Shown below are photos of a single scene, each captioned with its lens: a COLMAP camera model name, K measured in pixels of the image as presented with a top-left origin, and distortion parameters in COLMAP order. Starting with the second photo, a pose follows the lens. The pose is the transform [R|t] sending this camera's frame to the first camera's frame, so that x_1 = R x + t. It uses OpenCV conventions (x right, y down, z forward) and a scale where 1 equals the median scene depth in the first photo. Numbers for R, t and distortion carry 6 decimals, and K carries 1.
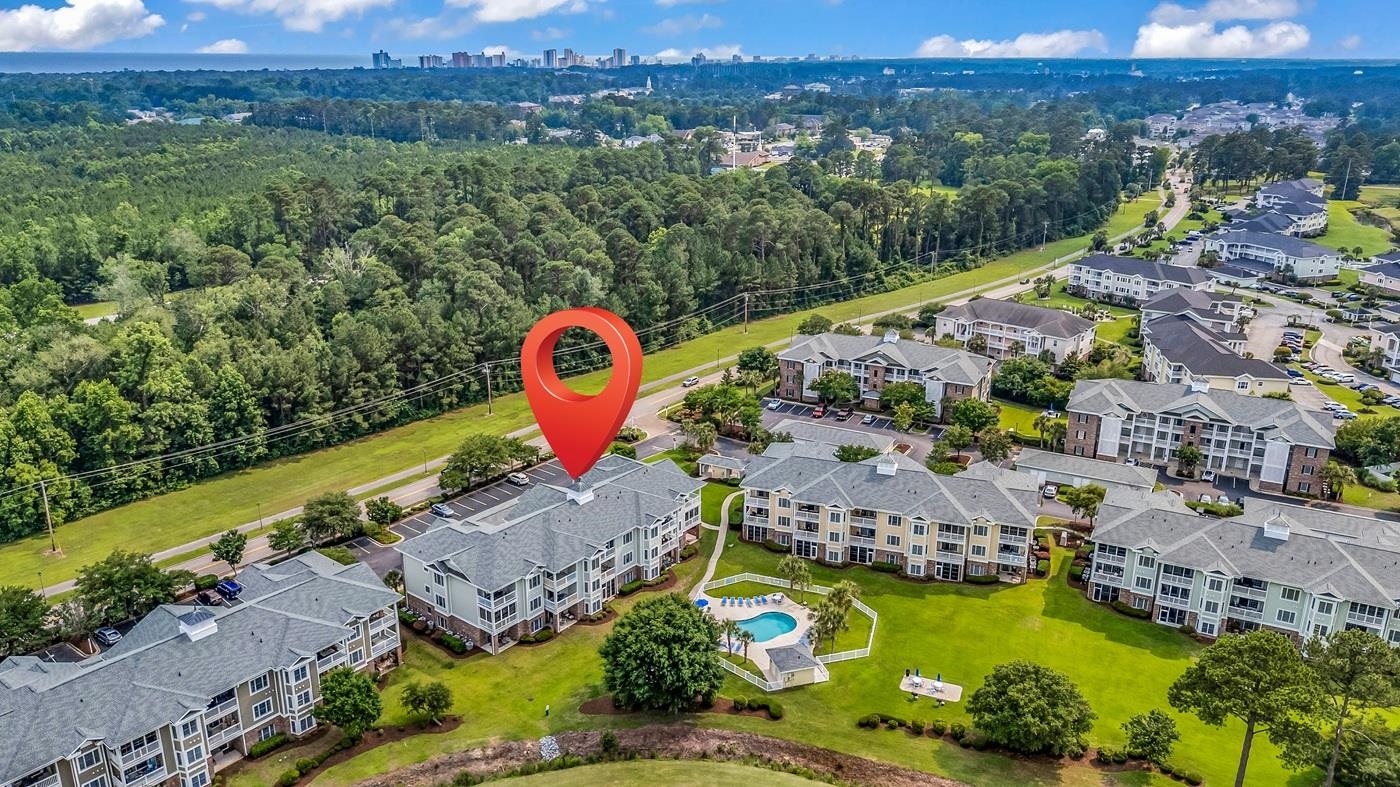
lens RADIAL K [[1033.0, 0, 706.8], [0, 1033.0, 400.9], [0, 0, 1]] dist [0.070676, -0.077491]
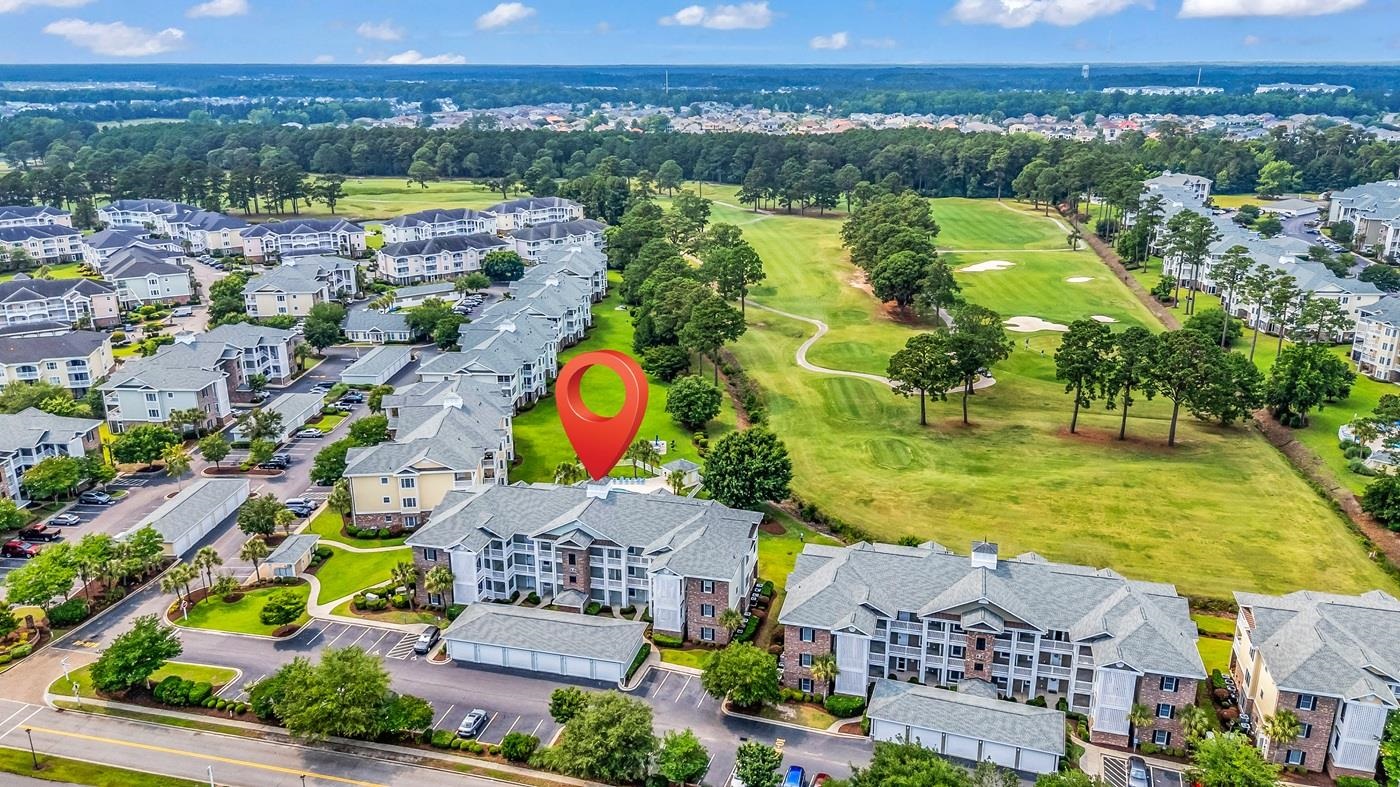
lens RADIAL K [[1033.0, 0, 700.8], [0, 1033.0, 404.5], [0, 0, 1]] dist [0.070676, -0.077491]
pose [[0.978922, -0.076070, 0.189541, 0.432905], [0.078071, 0.996943, -0.003104, -0.068855], [-0.188725, 0.017836, 0.981868, 0.301514]]
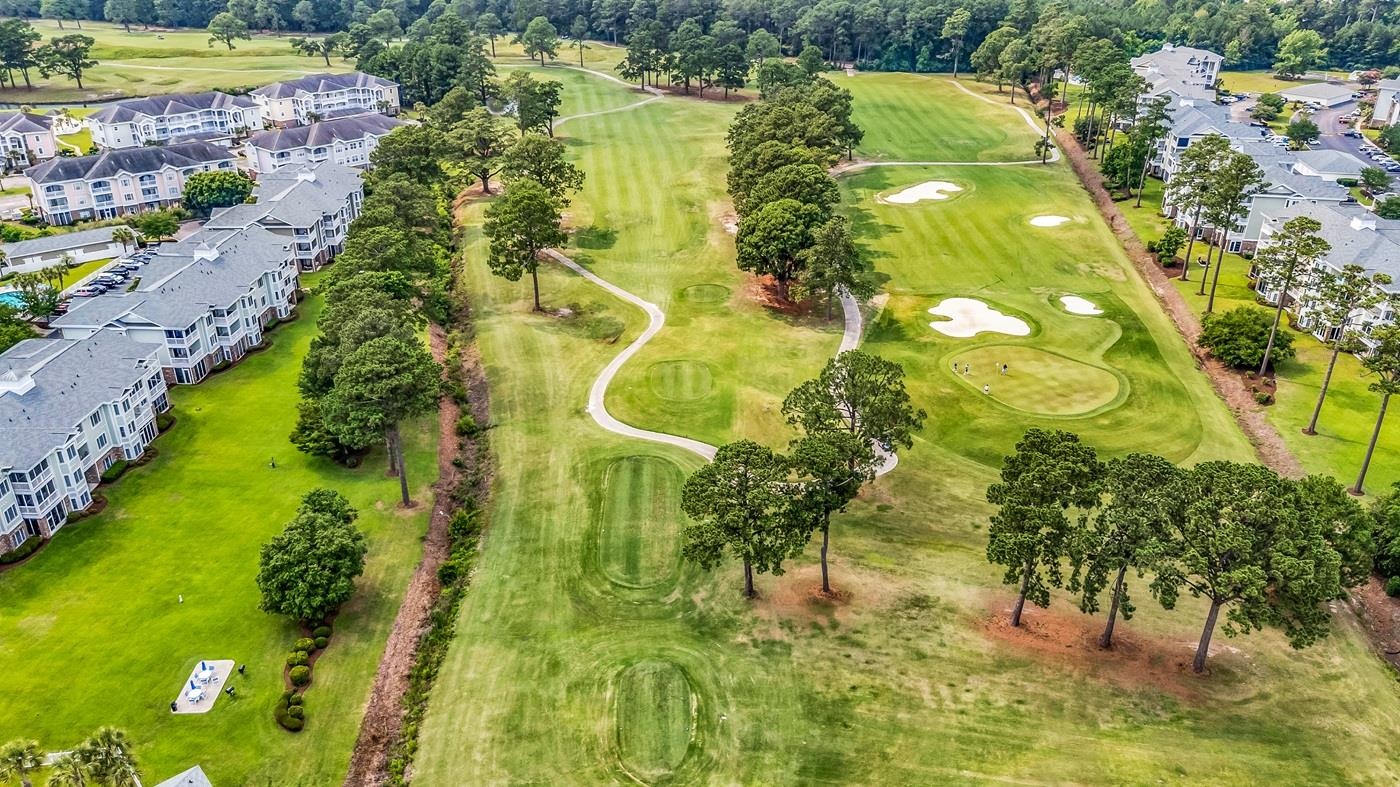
lens RADIAL K [[1033.0, 0, 704.0], [0, 1033.0, 406.6], [0, 0, 1]] dist [0.070676, -0.077491]
pose [[0.971905, -0.104030, 0.211138, 0.732602], [0.074556, 0.986901, 0.143064, -0.229283], [-0.223255, -0.123303, 0.966930, 0.780239]]
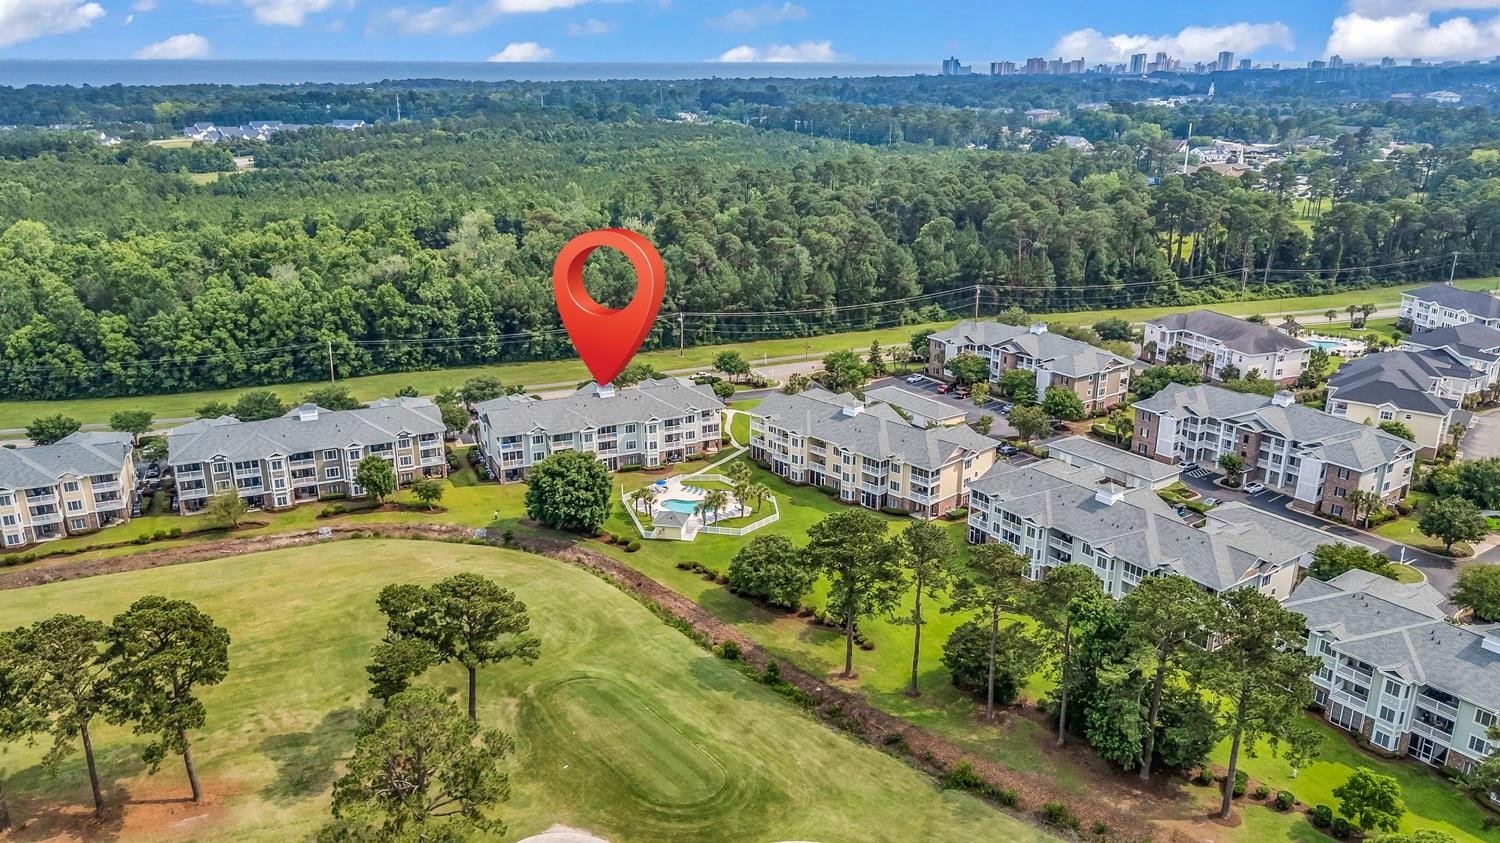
lens RADIAL K [[1106.8, 0, 758.5], [0, 1106.8, 451.4], [0, 0, 1]] dist [0.070676, -0.077491]
pose [[0.886844, 0.151189, -0.436634, 0.528098], [-0.144502, 0.988305, 0.048712, 0.054837], [0.438892, 0.019894, 0.898320, -0.135522]]
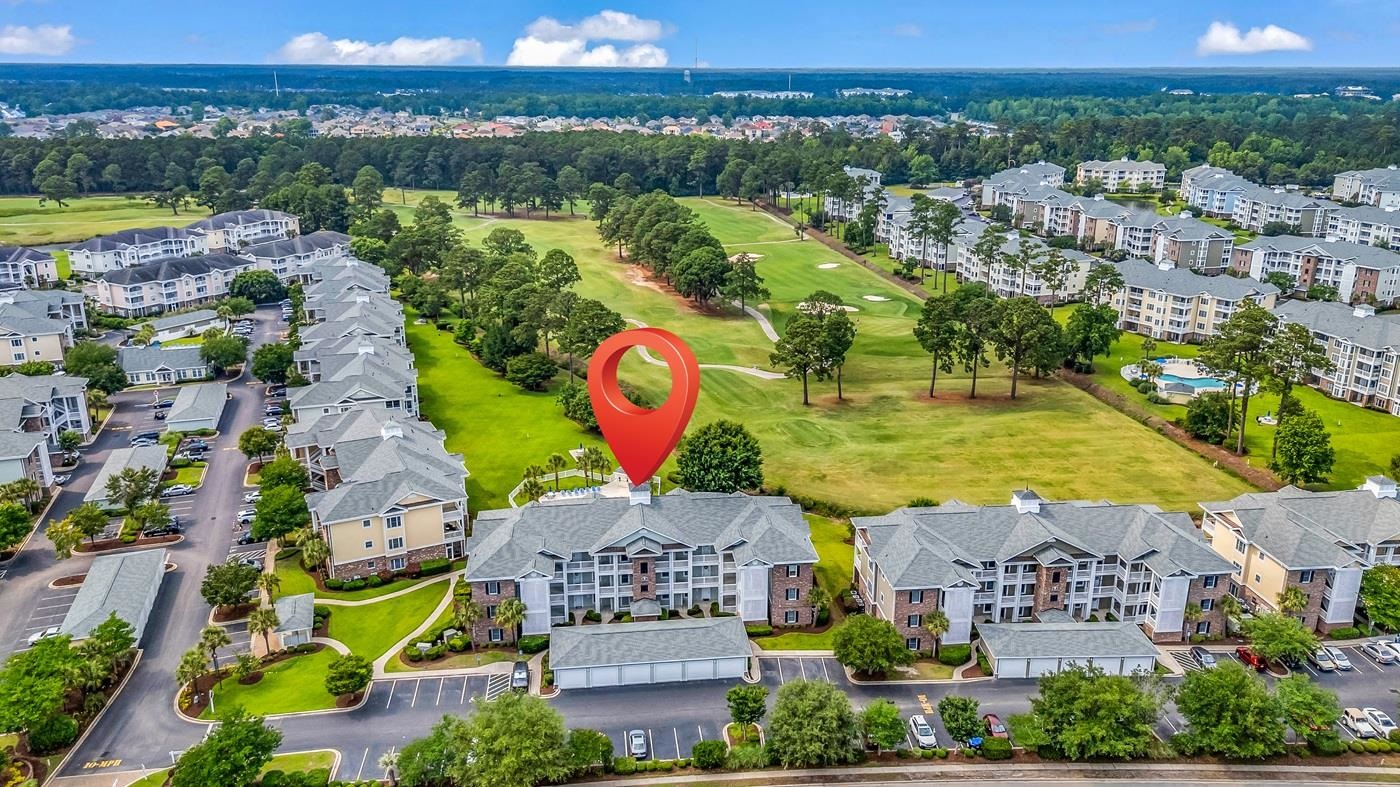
lens RADIAL K [[1033.0, 0, 705.0], [0, 1033.0, 401.7], [0, 0, 1]] dist [0.070676, -0.077491]
pose [[0.838380, -0.175319, 0.516122, 0.166120], [0.181907, 0.982570, 0.038278, -0.101908], [-0.513837, 0.061795, 0.855659, 0.391052]]
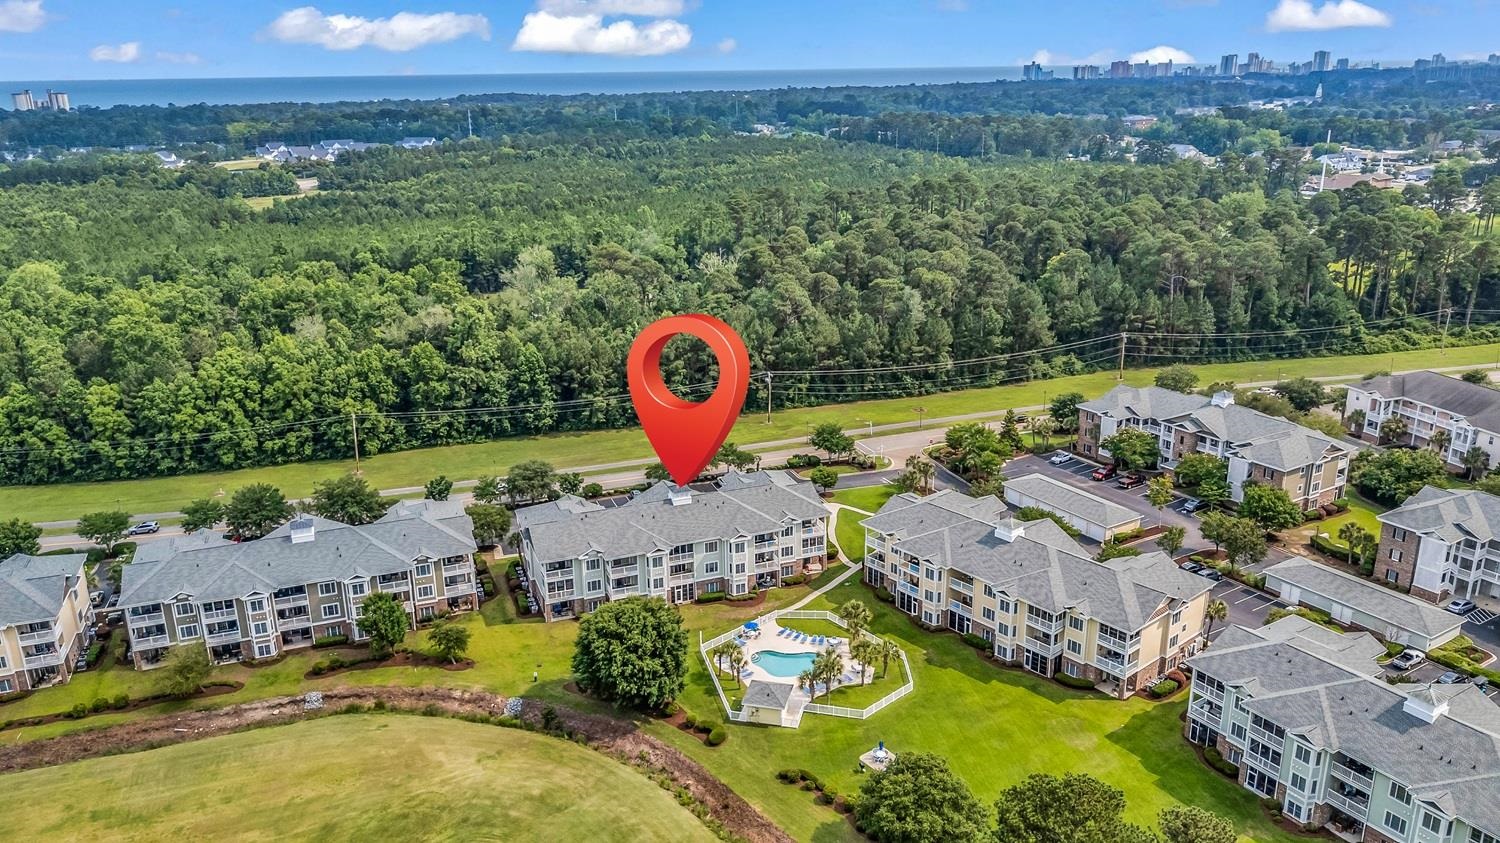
lens RADIAL K [[1106.8, 0, 755.7], [0, 1106.8, 435.4], [0, 0, 1]] dist [0.070676, -0.077491]
pose [[0.855380, 0.146573, -0.496832, 0.372888], [-0.146850, 0.988399, 0.038766, -0.017416], [0.496750, 0.039800, 0.866980, 0.069200]]
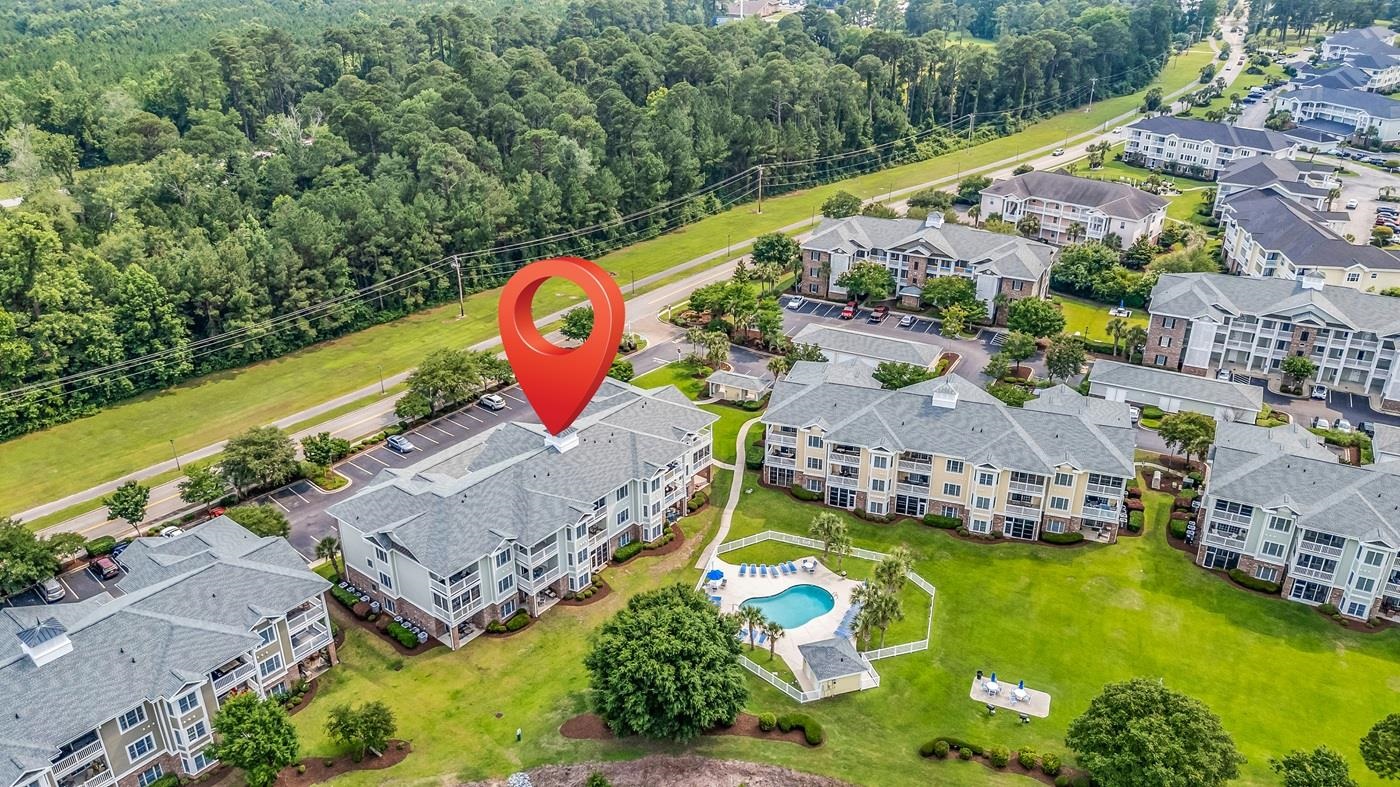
lens RADIAL K [[1033.0, 0, 705.5], [0, 1033.0, 398.4], [0, 0, 1]] dist [0.070676, -0.077491]
pose [[0.999980, -0.003798, -0.005022, -0.006119], [0.004402, 0.991993, 0.126219, -0.031448], [0.004502, -0.126238, 0.991990, 0.169824]]
